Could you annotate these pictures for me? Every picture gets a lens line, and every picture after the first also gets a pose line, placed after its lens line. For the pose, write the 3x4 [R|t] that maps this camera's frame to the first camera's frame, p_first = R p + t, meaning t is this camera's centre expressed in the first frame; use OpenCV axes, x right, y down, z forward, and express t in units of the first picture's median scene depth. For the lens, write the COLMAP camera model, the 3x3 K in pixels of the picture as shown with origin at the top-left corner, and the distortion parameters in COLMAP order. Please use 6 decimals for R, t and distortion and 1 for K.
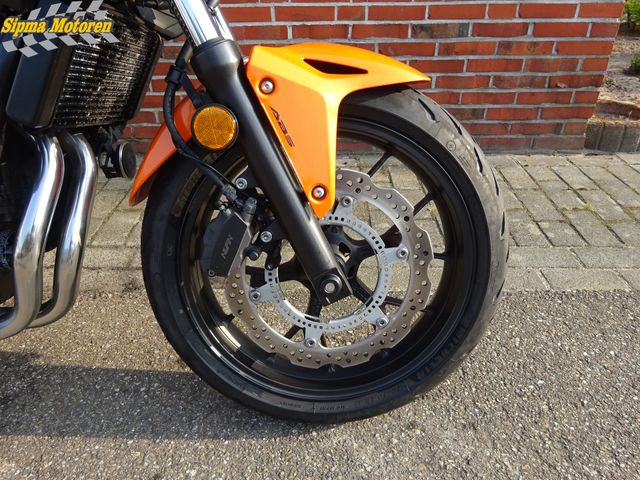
lens RADIAL K [[470.2, 0, 317.7], [0, 470.2, 238.4], [0, 0, 1]] dist [0.002543, -0.006174]
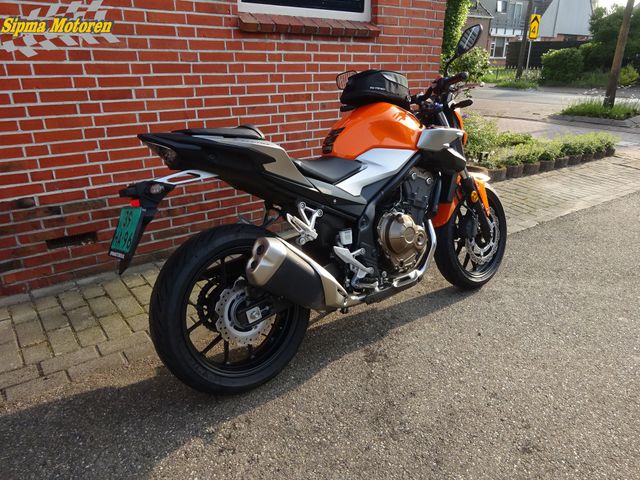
lens RADIAL K [[470.2, 0, 318.9], [0, 470.2, 238.9], [0, 0, 1]] dist [0.002543, -0.006174]
pose [[0.792181, -0.199493, 0.576759, -1.958386], [0.289388, 0.954849, -0.067208, -0.005059], [-0.537311, 0.220148, 0.814145, -0.781730]]
